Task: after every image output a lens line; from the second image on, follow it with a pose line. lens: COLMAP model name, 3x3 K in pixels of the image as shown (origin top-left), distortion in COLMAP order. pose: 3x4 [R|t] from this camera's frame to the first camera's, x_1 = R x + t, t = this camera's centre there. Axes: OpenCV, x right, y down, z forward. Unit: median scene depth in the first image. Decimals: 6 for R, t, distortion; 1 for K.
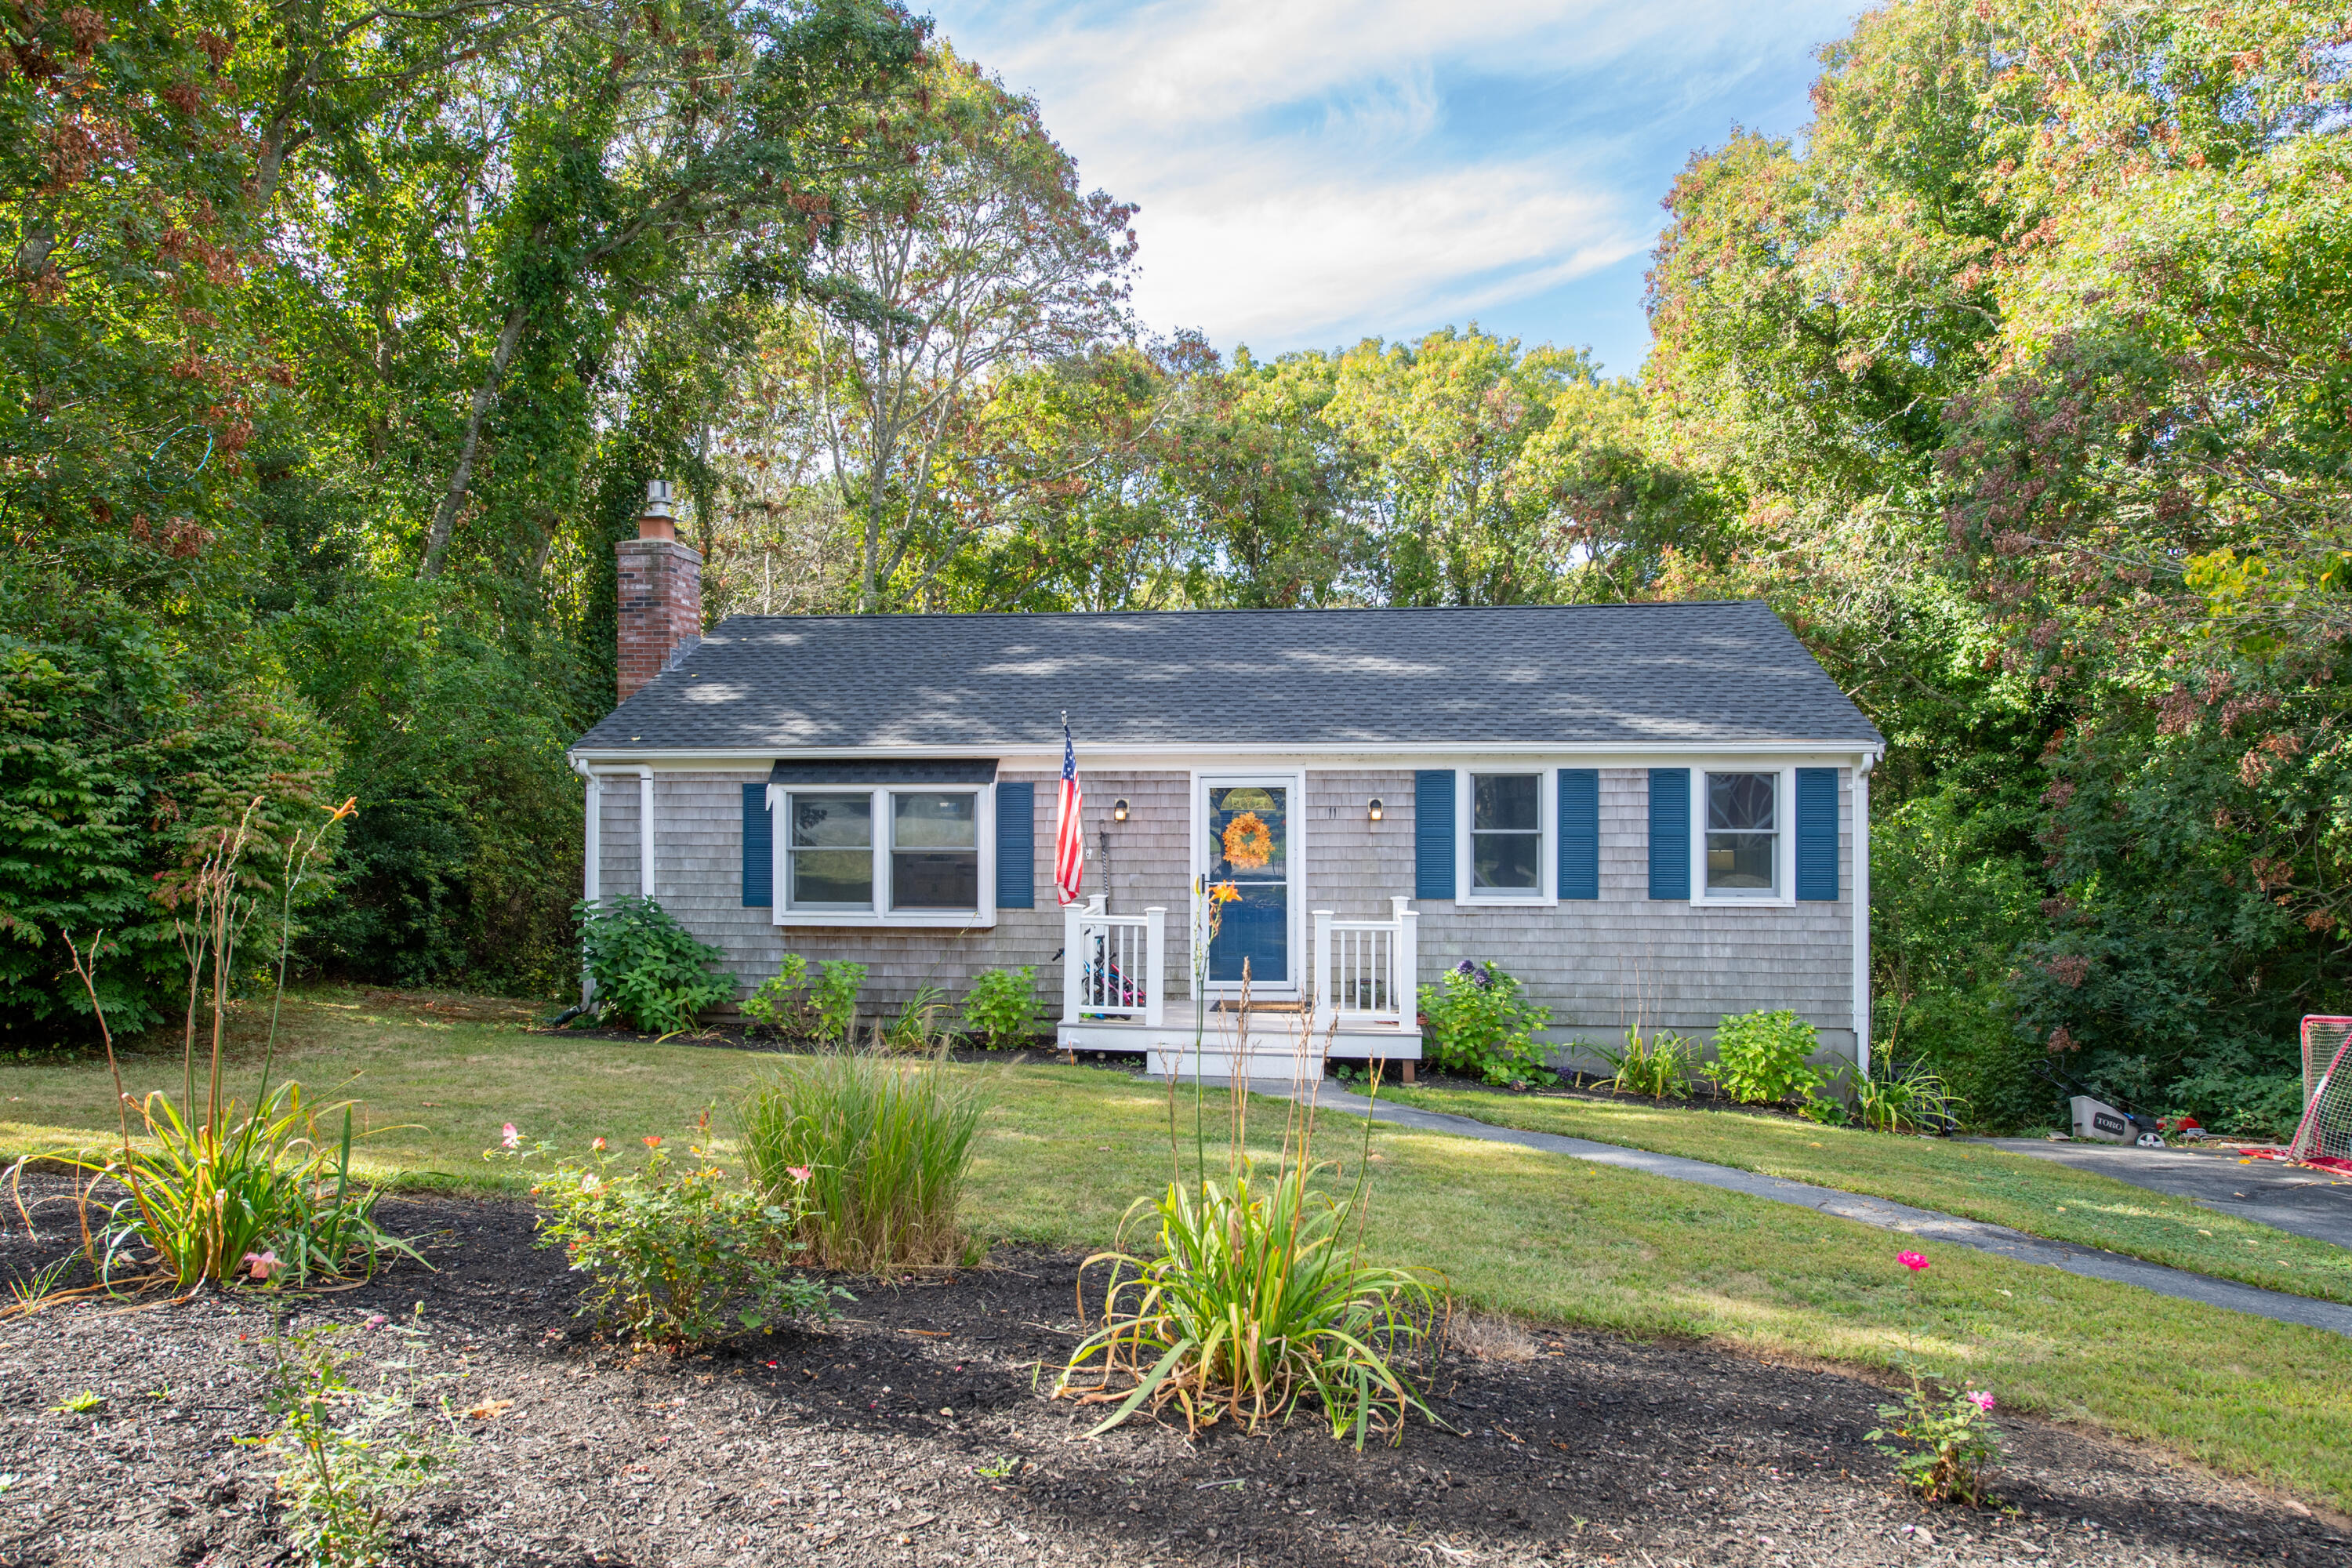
lens RADIAL K [[1500.8, 0, 1168.7], [0, 1500.8, 785.1], [0, 0, 1]] dist [0.002295, -0.001065]
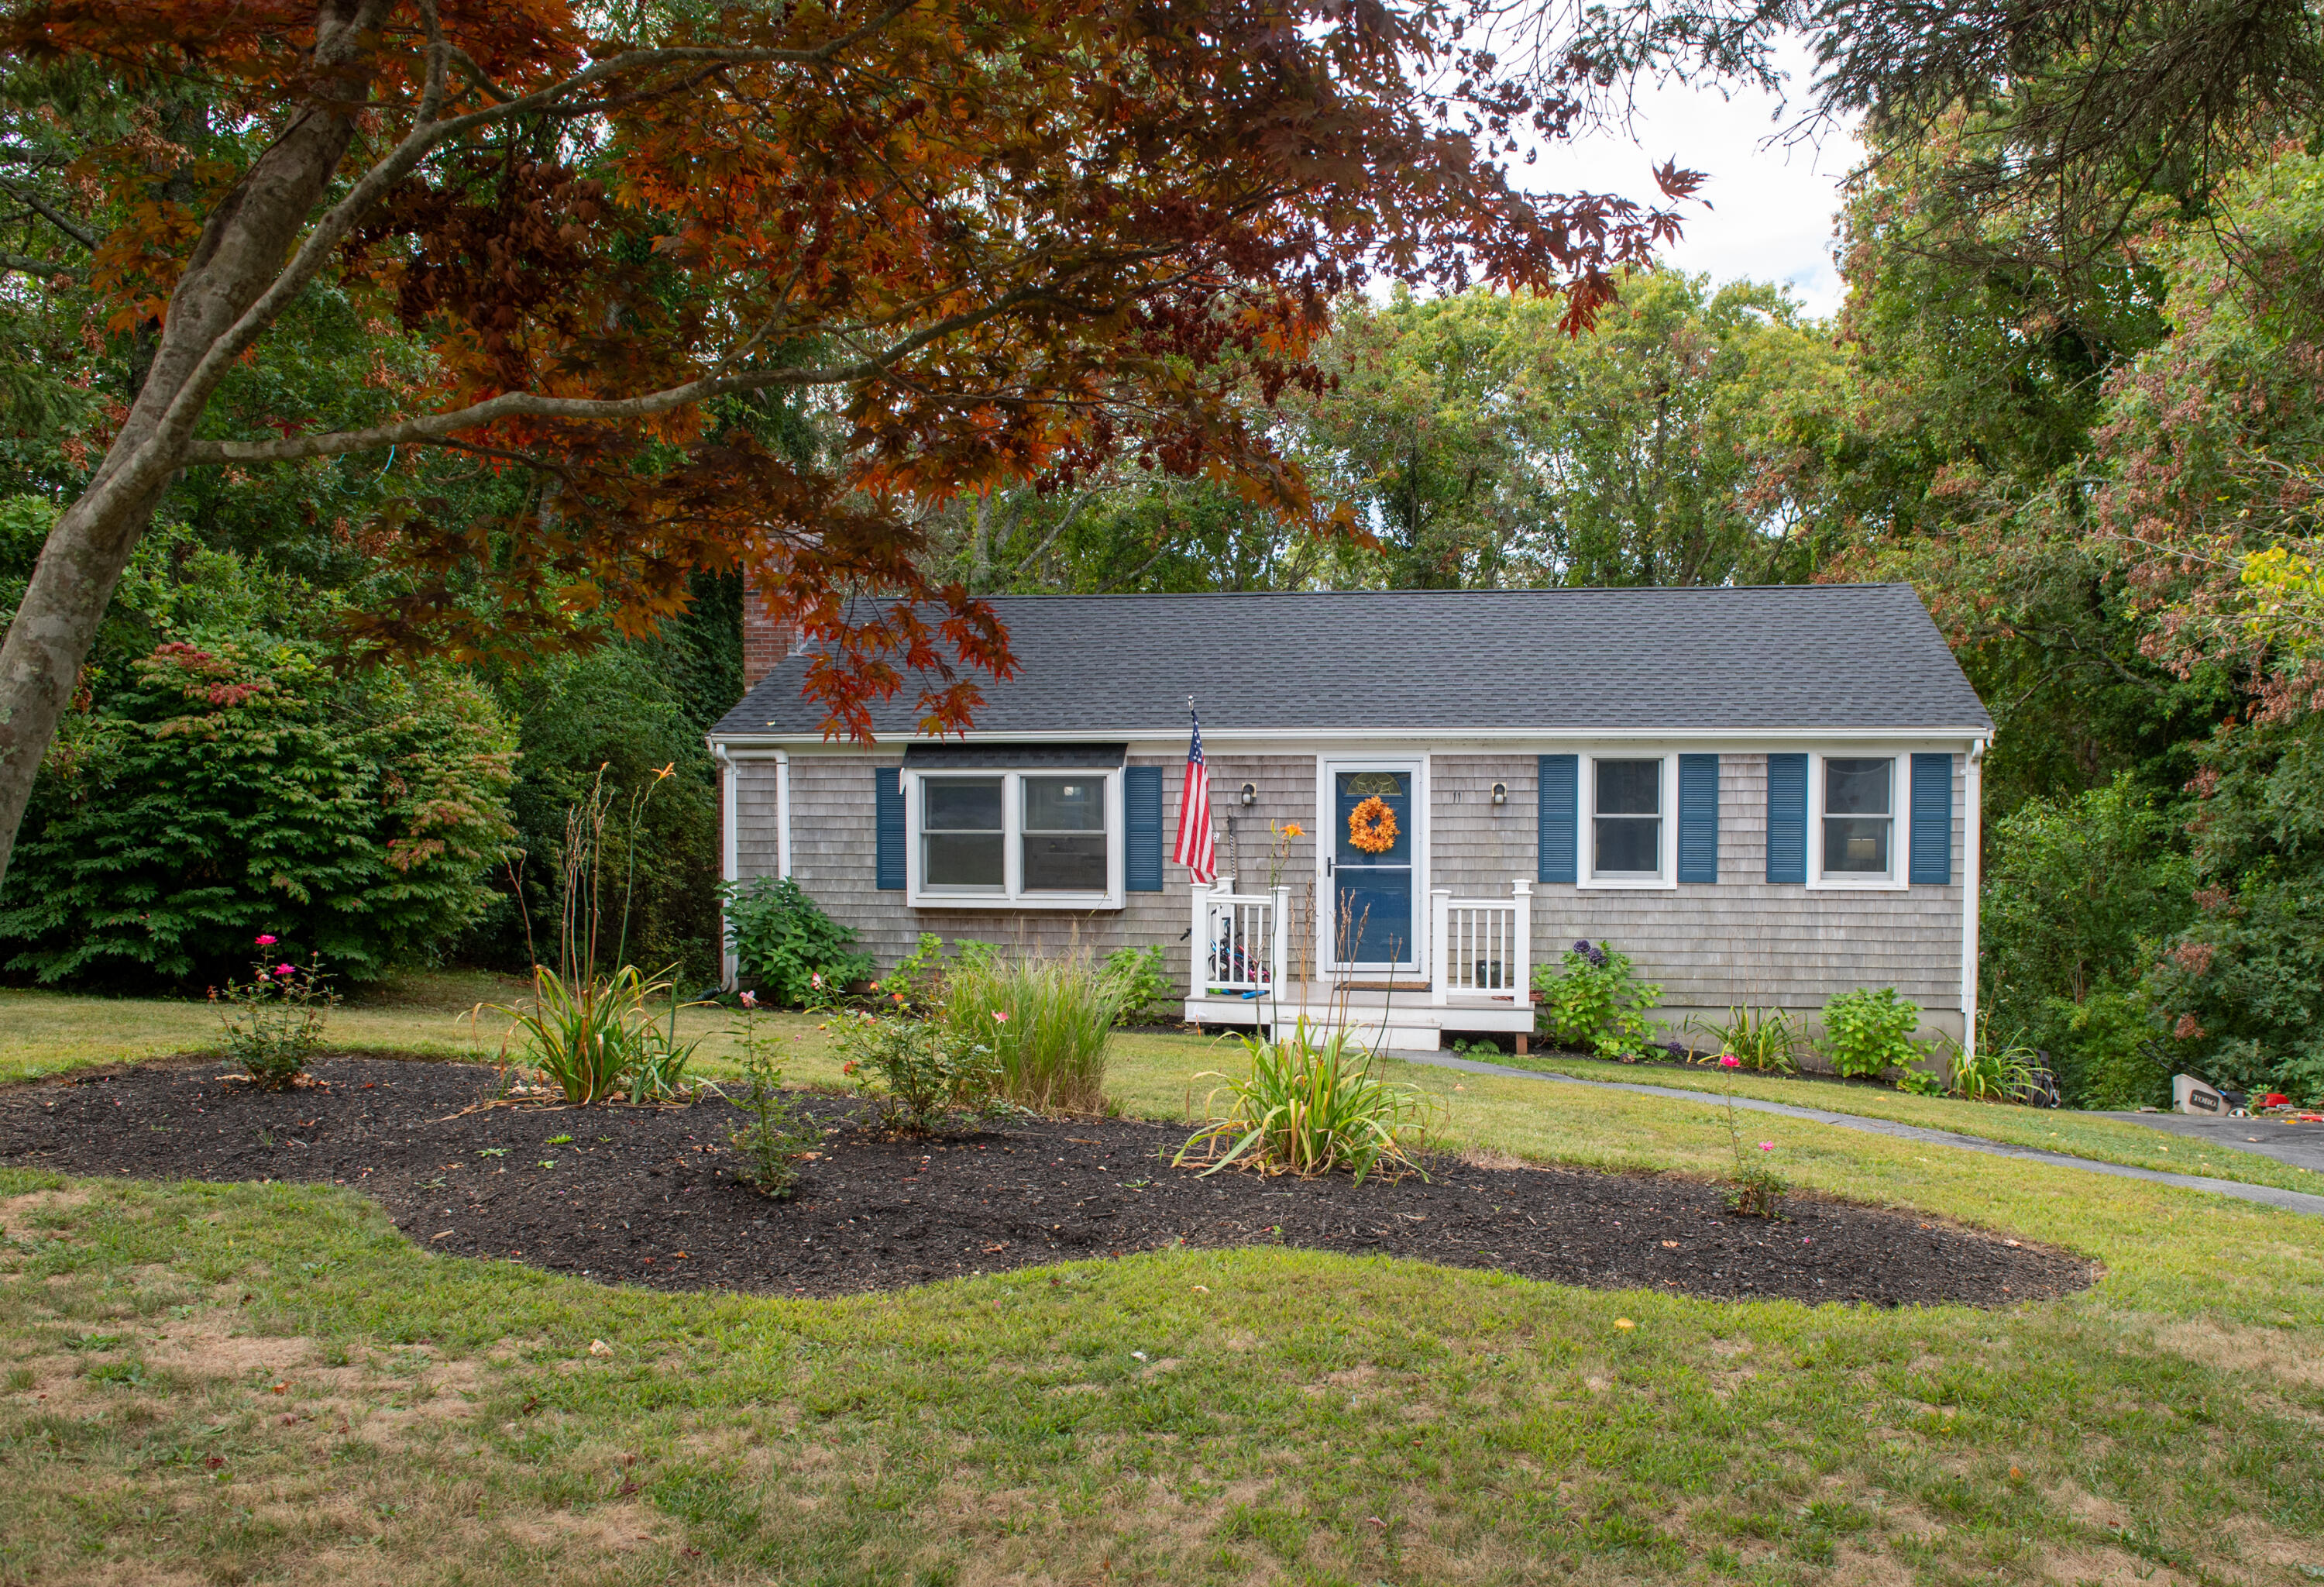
lens RADIAL K [[1813.3, 0, 1283.1], [0, 1813.3, 869.1], [0, 0, 1]] dist [-0.047727, 0.002499]
pose [[0.999699, 0.002867, -0.024371, 0.022435], [-0.001695, 0.998849, 0.047944, 0.008768], [0.024480, -0.047888, 0.998553, -0.228901]]
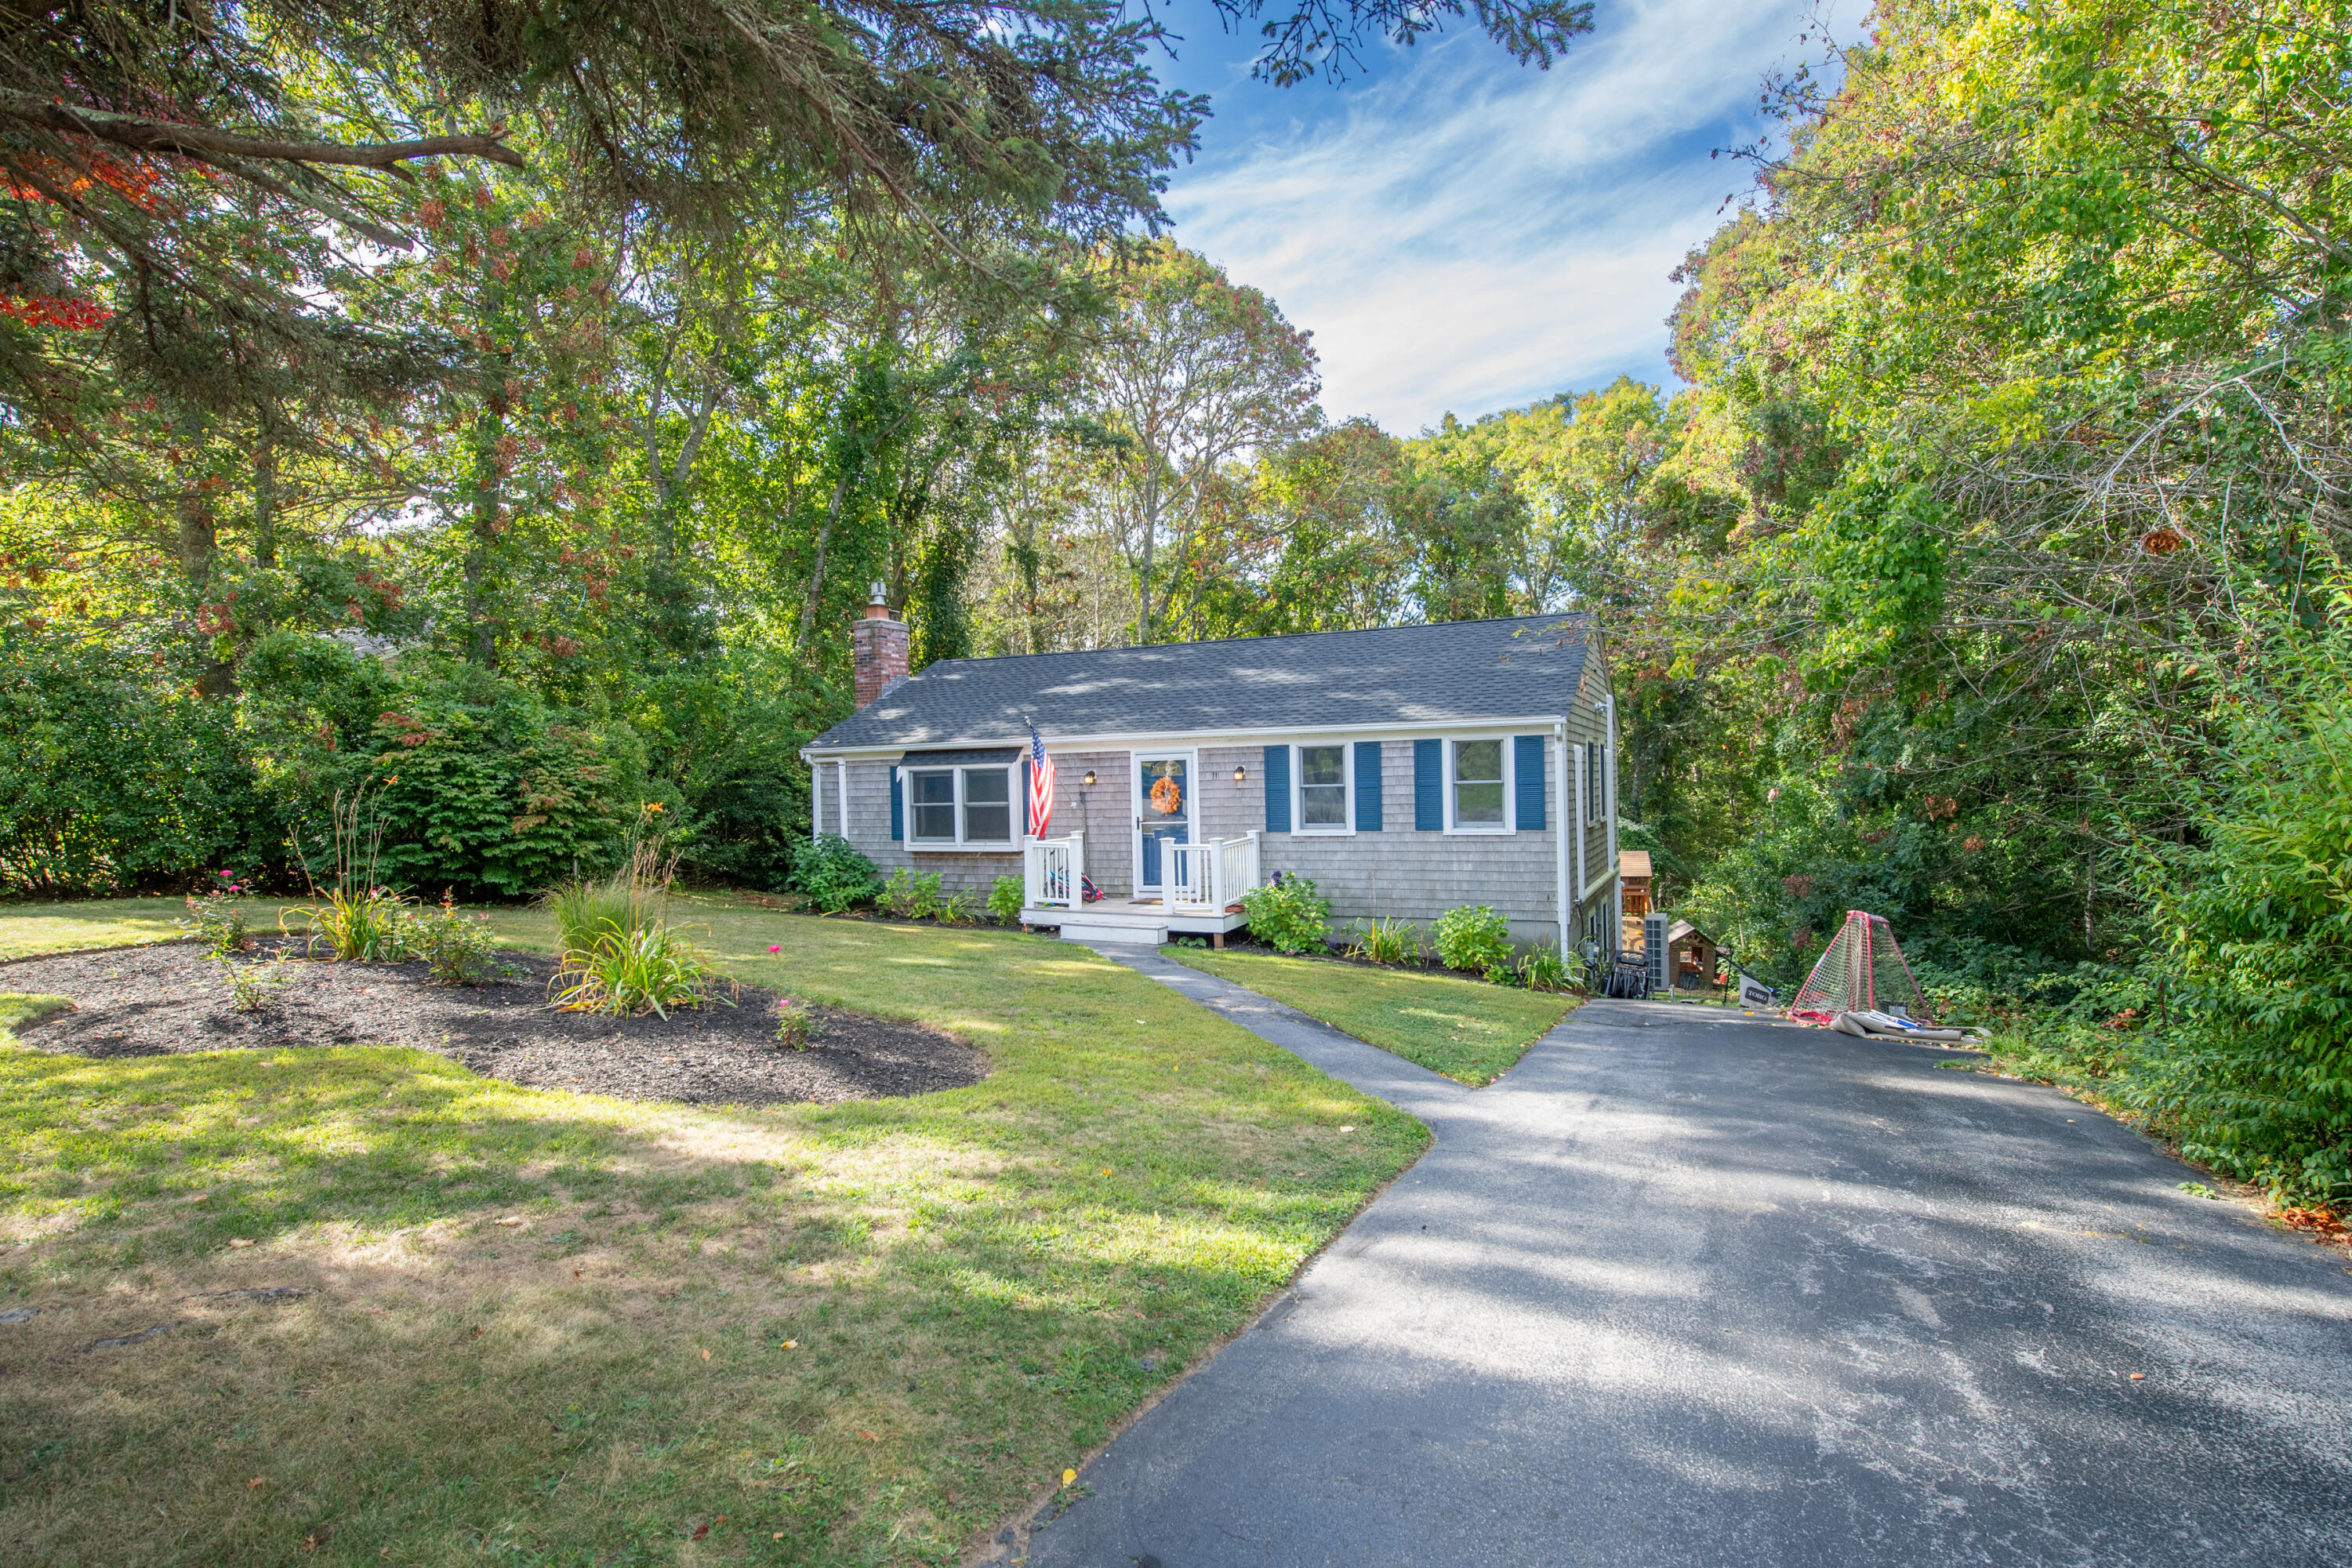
lens RADIAL K [[1202.8, 0, 1168.7], [0, 1202.8, 793.1], [0, 0, 1]] dist [-0.002355, 0.000059]
pose [[0.944571, -0.018280, -0.327798, 0.473928], [0.026217, 0.999460, 0.019810, 0.010875], [0.327258, -0.027306, 0.944540, -0.170164]]
